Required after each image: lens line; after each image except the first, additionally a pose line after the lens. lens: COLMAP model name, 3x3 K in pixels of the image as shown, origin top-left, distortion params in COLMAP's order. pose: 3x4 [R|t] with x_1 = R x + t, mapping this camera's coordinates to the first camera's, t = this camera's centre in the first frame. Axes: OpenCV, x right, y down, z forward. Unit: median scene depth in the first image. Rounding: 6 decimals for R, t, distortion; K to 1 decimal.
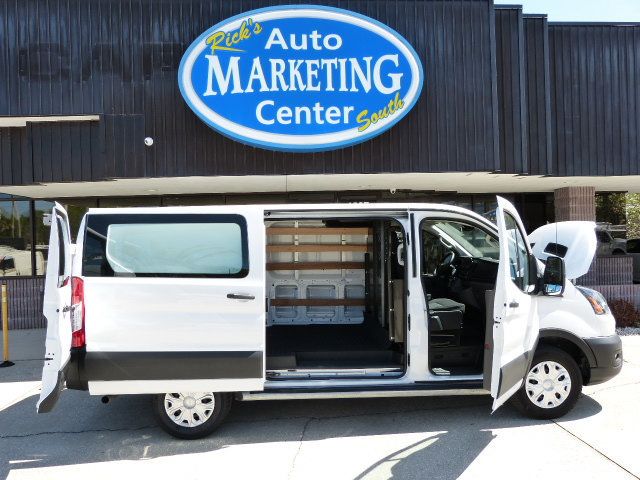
lens RADIAL K [[477.1, 0, 321.8], [0, 477.1, 240.0], [0, 0, 1]] dist [-0.031946, 0.026145]
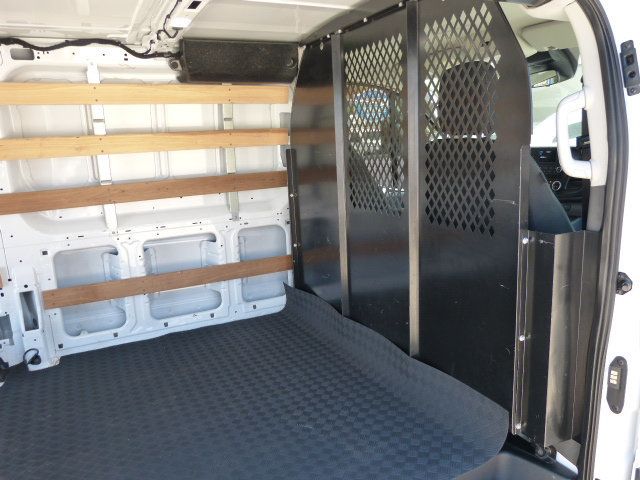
lens RADIAL K [[477.1, 0, 315.7], [0, 477.1, 241.7], [0, 0, 1]] dist [-0.031946, 0.026145]
pose [[0.916127, -0.118454, 0.382987, -0.050624], [0.038237, 0.976813, 0.210652, 0.019905], [-0.399059, -0.178340, 0.899414, 0.600931]]
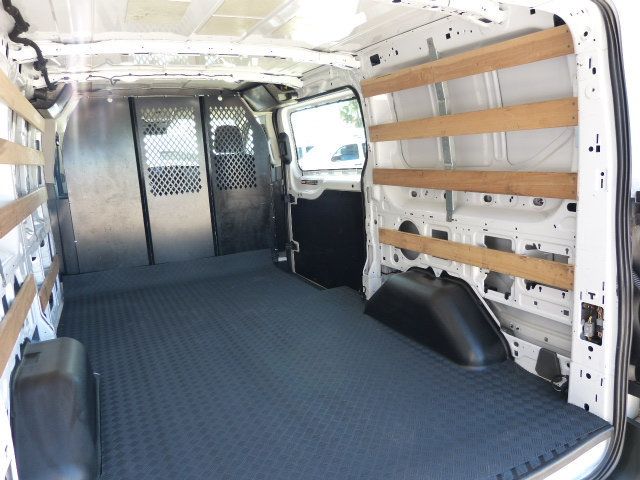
lens RADIAL K [[477.1, 0, 317.0], [0, 477.1, 240.8], [0, 0, 1]] dist [-0.031946, 0.026145]
pose [[-0.369151, -0.138967, 0.918921, -0.502620], [0.057260, 0.983478, 0.171732, 0.033215], [-0.927604, 0.116013, -0.355094, 0.921630]]
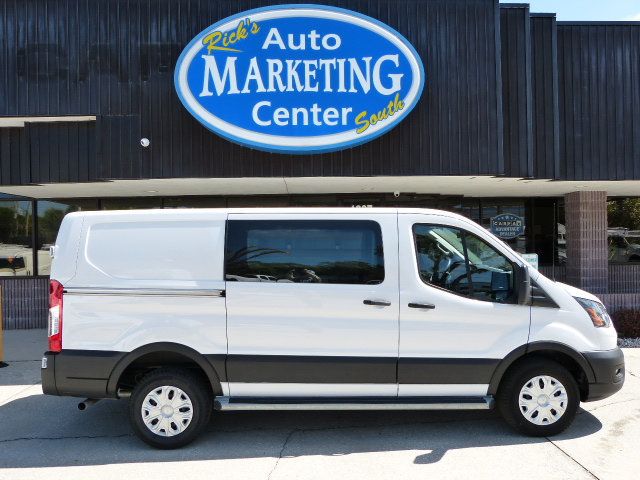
lens RADIAL K [[477.1, 0, 319.1], [0, 477.1, 240.9], [0, 0, 1]] dist [-0.031946, 0.026145]
pose [[0.999461, 0.011031, -0.030904, 0.040082], [-0.011118, 0.999935, -0.002635, -0.004553], [0.030873, 0.002977, 0.999519, 0.027087]]
